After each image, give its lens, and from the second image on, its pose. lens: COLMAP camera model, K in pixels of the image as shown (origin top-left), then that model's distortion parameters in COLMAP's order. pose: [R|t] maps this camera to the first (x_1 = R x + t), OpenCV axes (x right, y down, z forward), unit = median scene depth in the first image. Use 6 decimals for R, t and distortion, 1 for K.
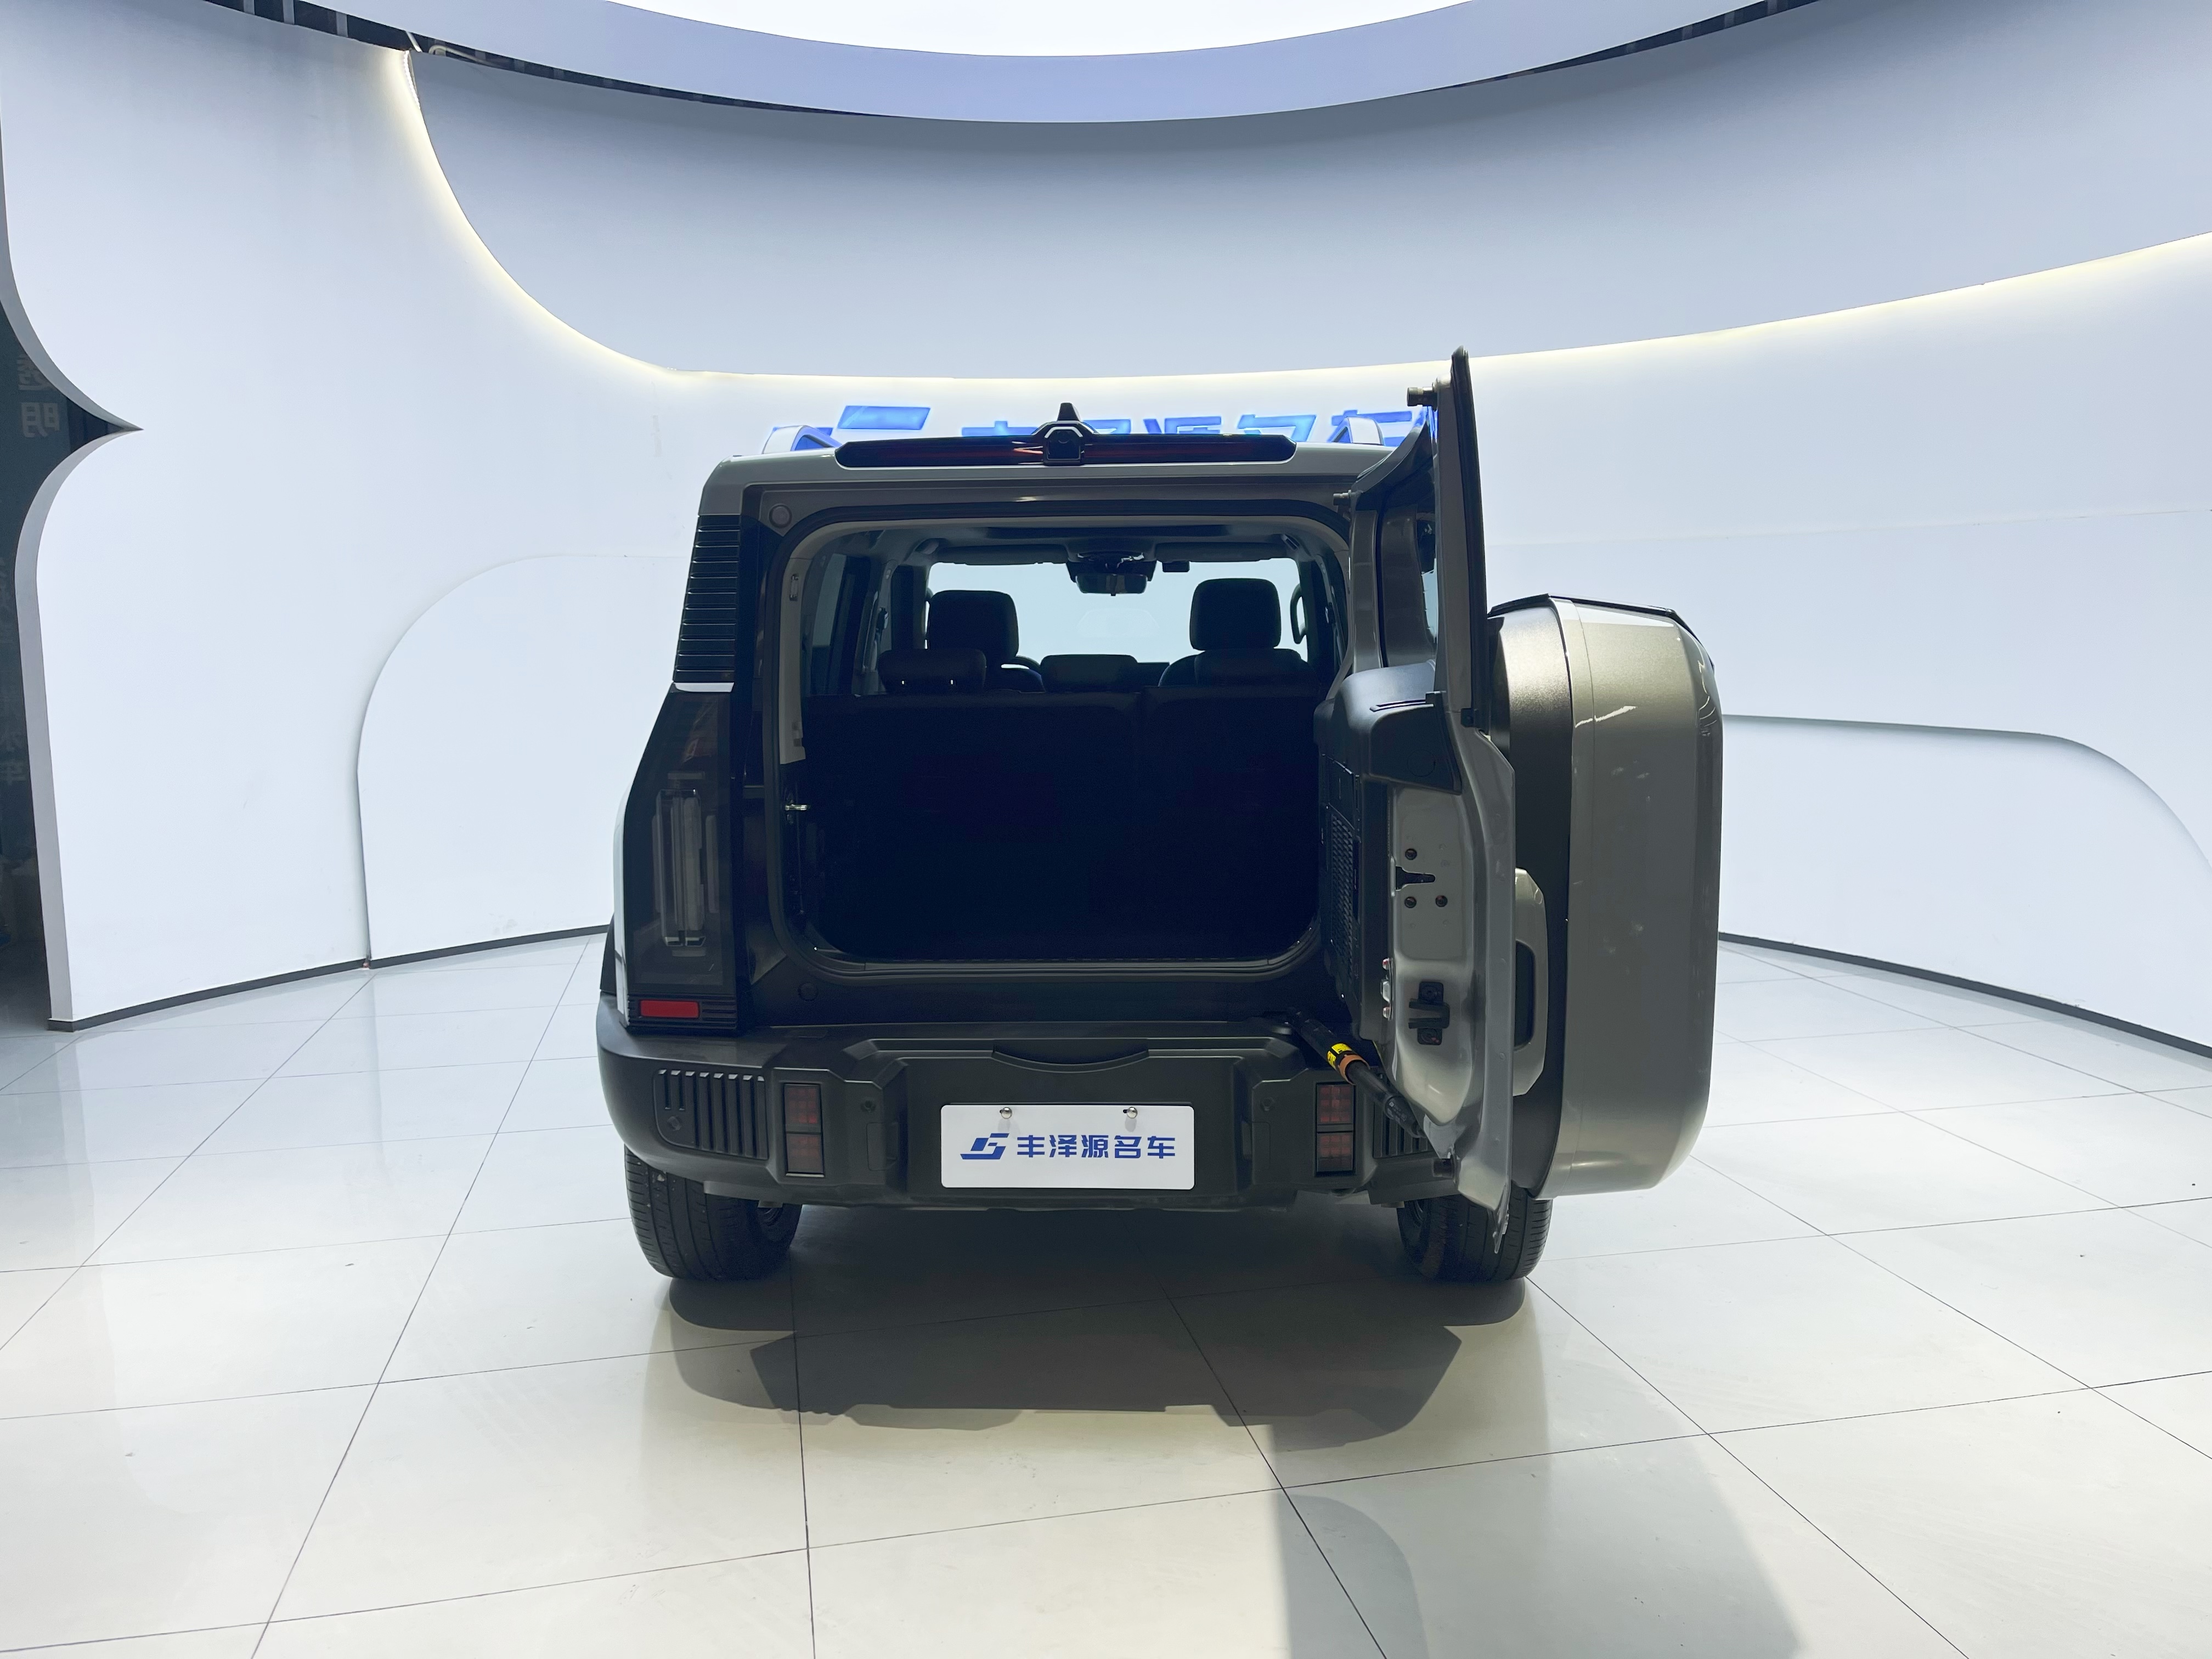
lens RADIAL K [[1675.2, 0, 1113.8], [0, 1675.2, 828.9], [0, 0, 1]] dist [0.063495, -0.087297]
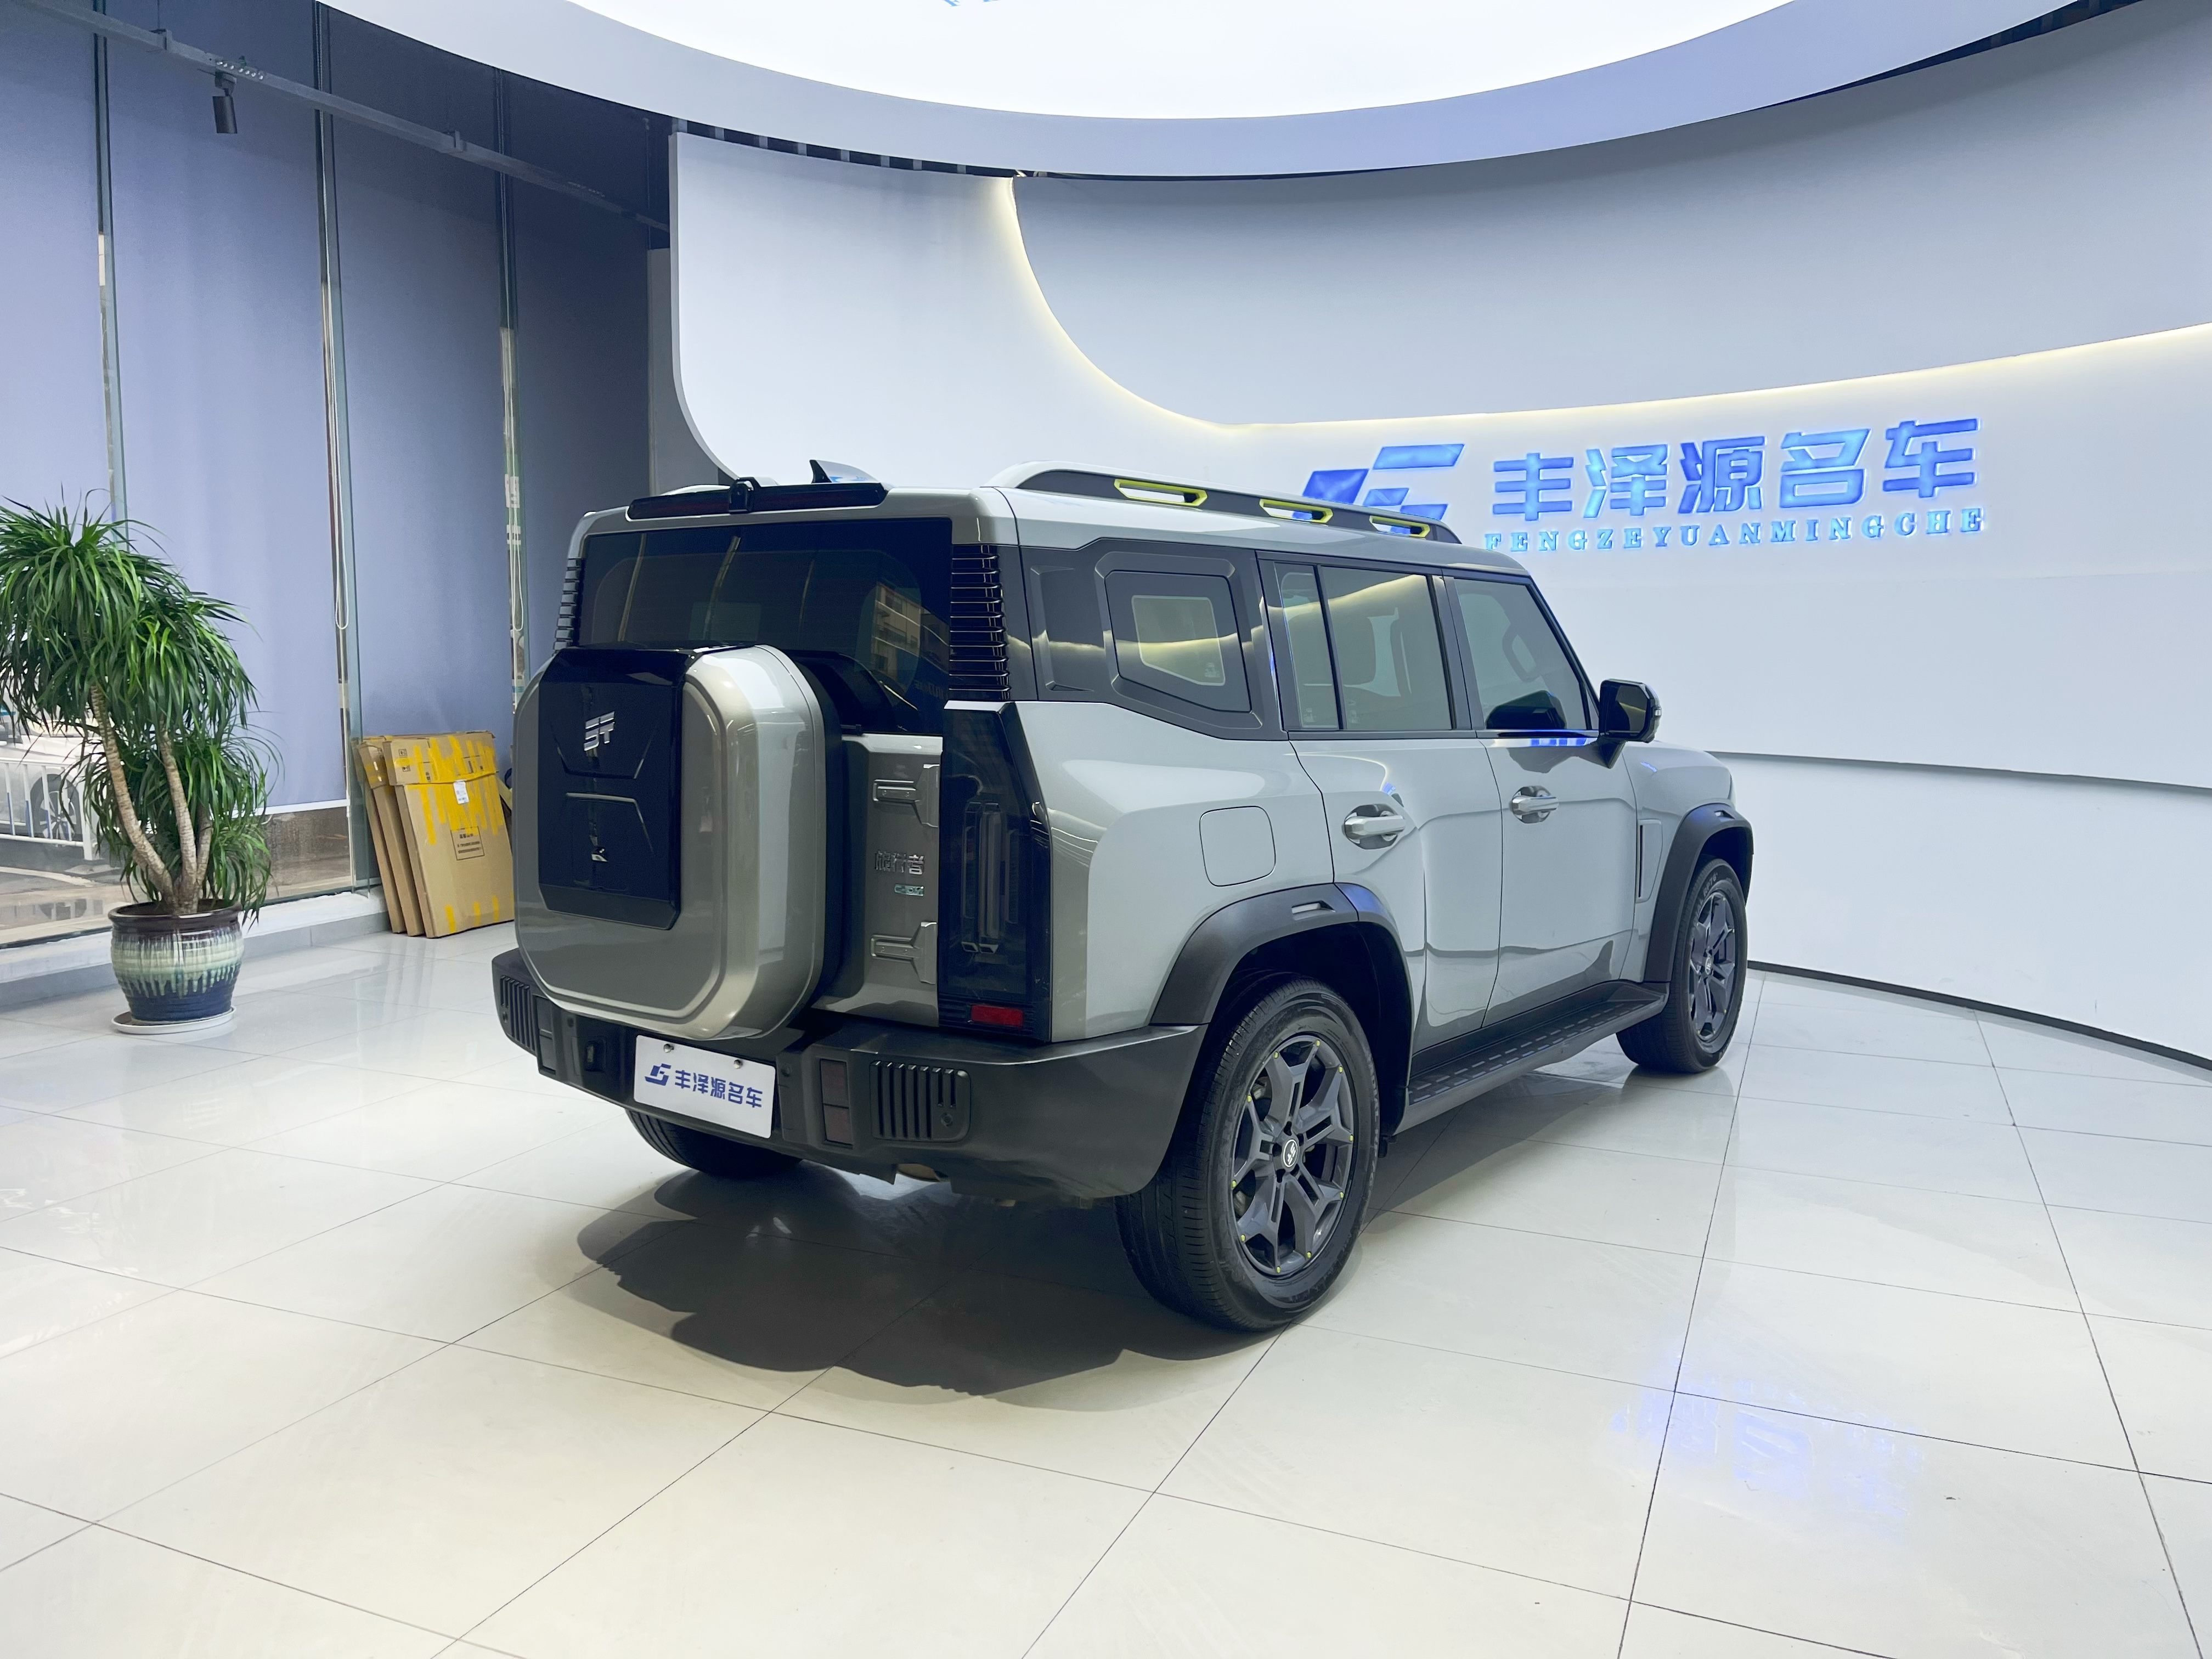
lens RADIAL K [[1675.2, 0, 1117.9], [0, 1675.2, 816.0], [0, 0, 1]] dist [0.063495, -0.087297]
pose [[0.818124, 0.076169, -0.569975, 0.431527], [-0.091841, 0.995773, 0.001244, -0.014061], [0.567661, 0.051330, 0.821661, 0.086998]]
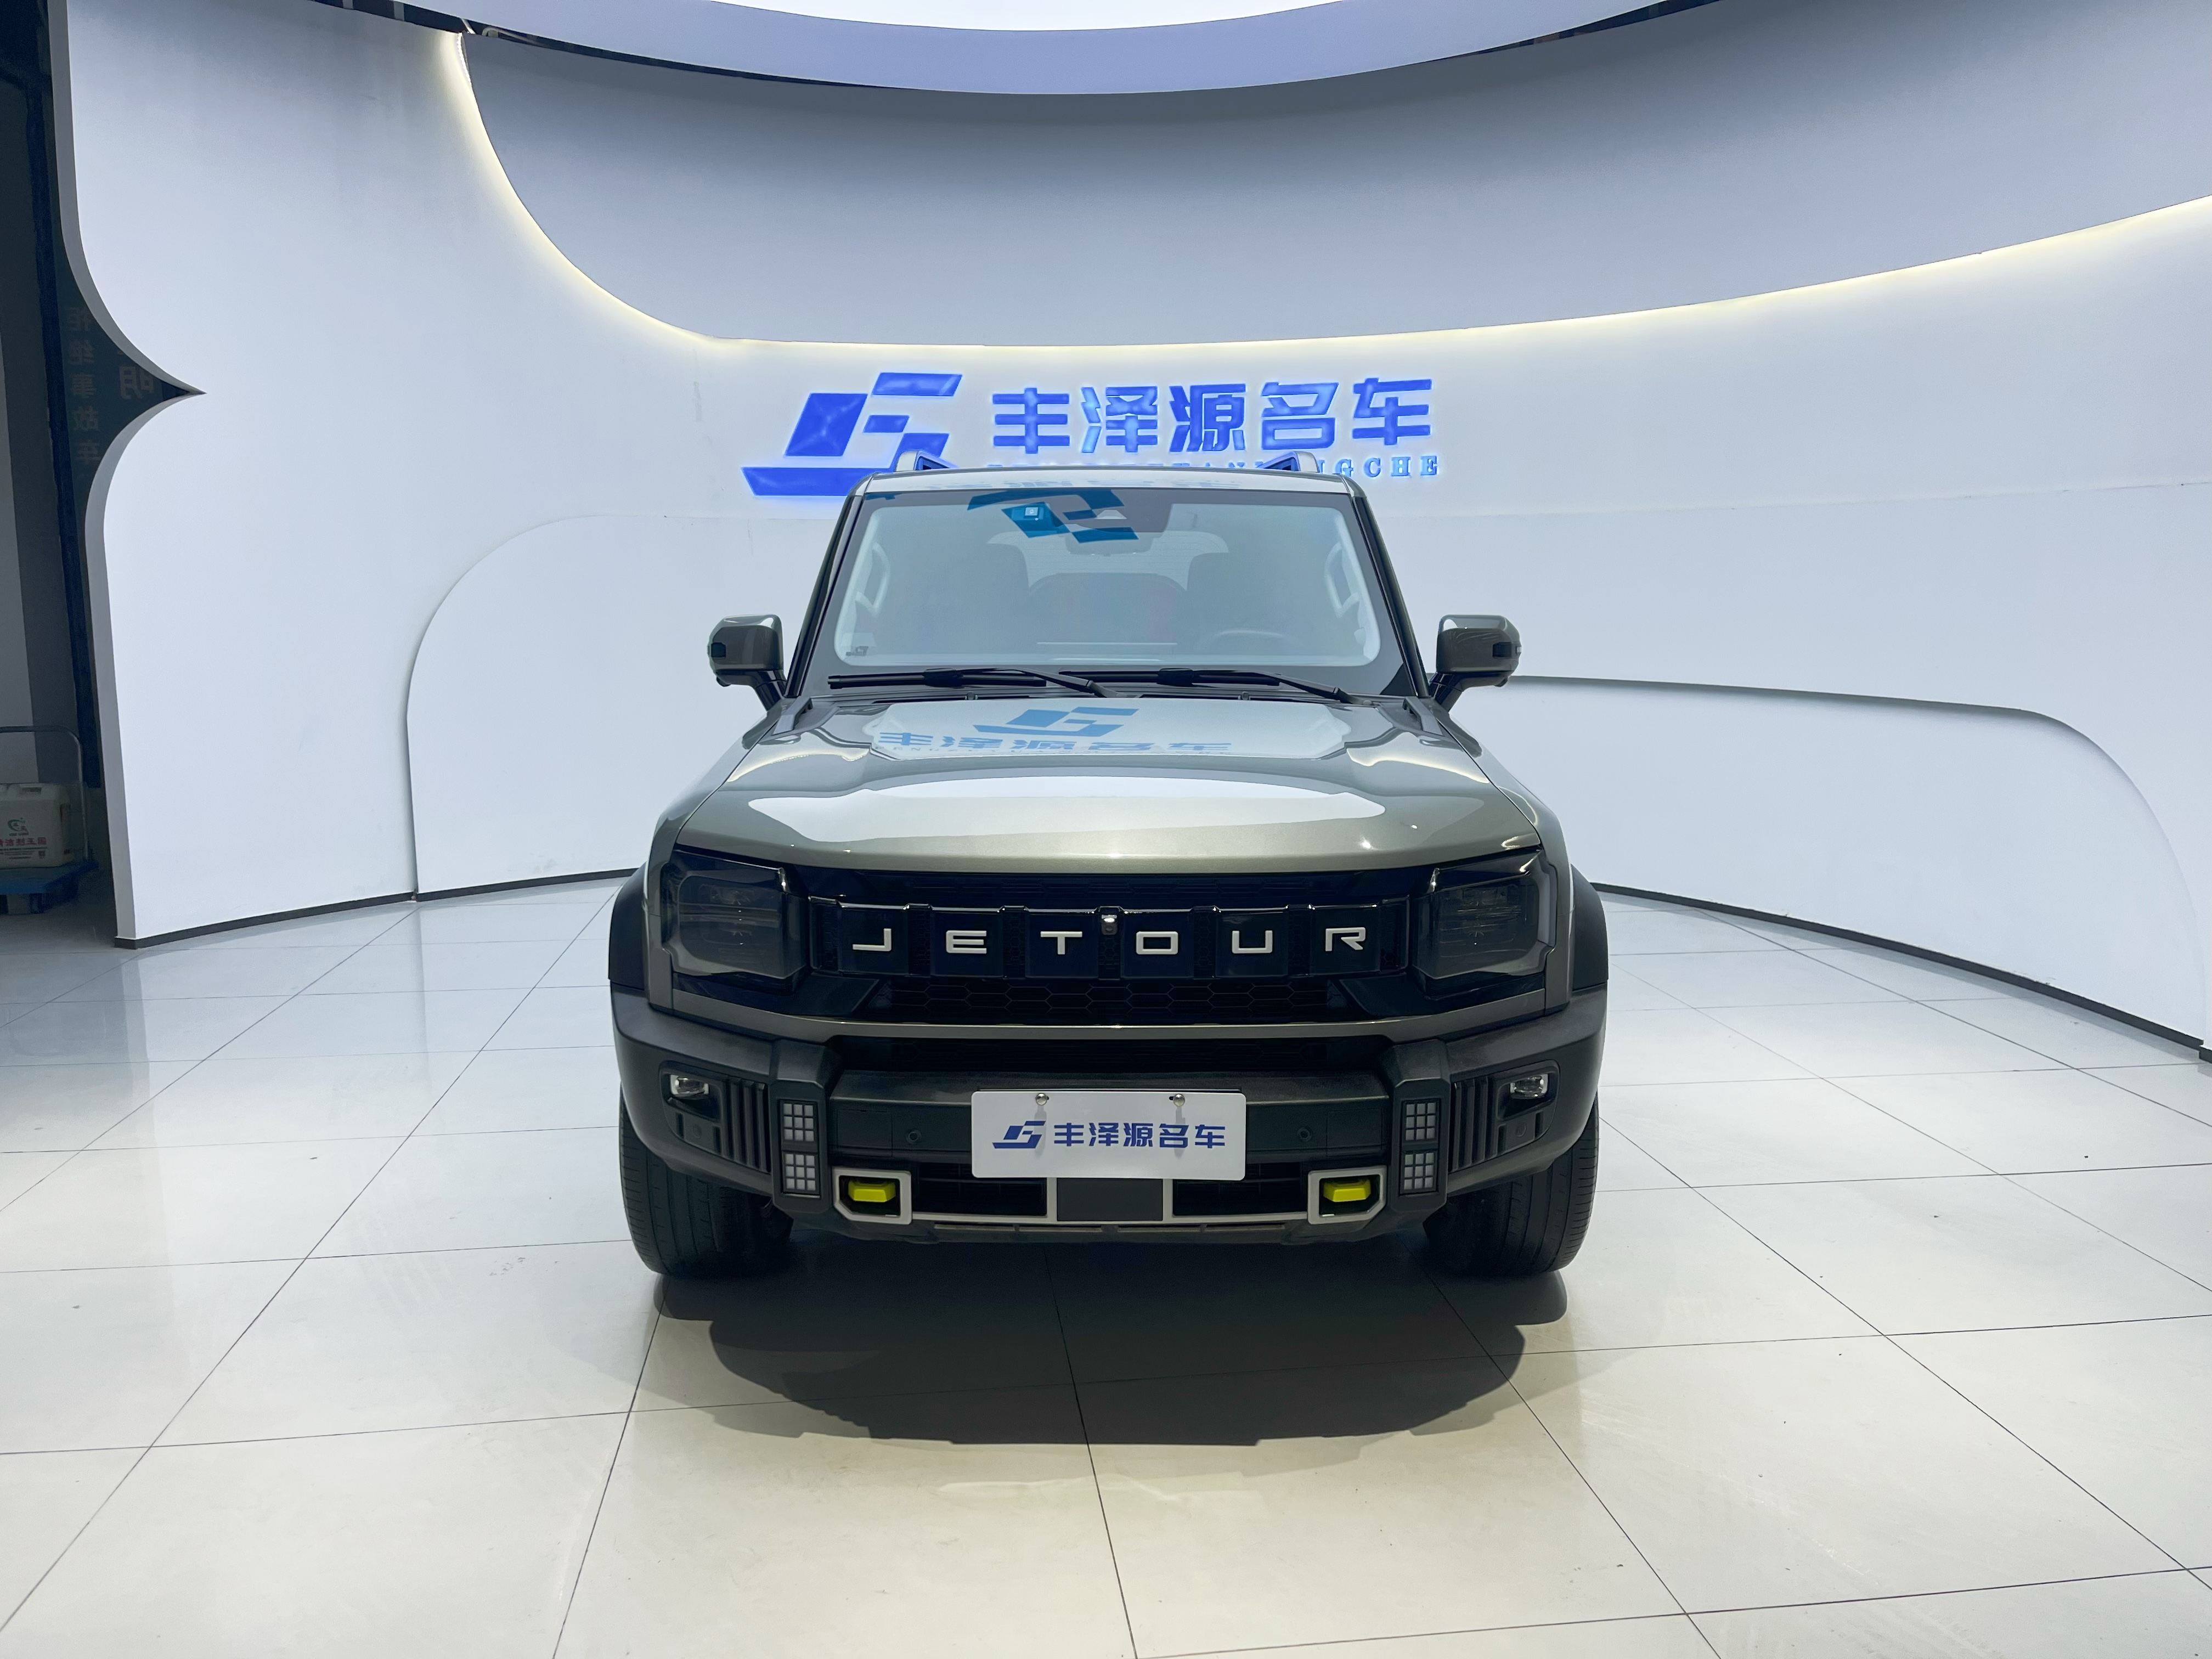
lens RADIAL K [[1675.2, 0, 1108.3], [0, 1675.2, 831.5], [0, 0, 1]] dist [0.063495, -0.087297]
pose [[0.996425, 0.024558, -0.080837, 0.096283], [-0.022832, 0.999493, 0.022198, 0.005702], [0.081341, -0.020273, 0.996480, -0.033483]]
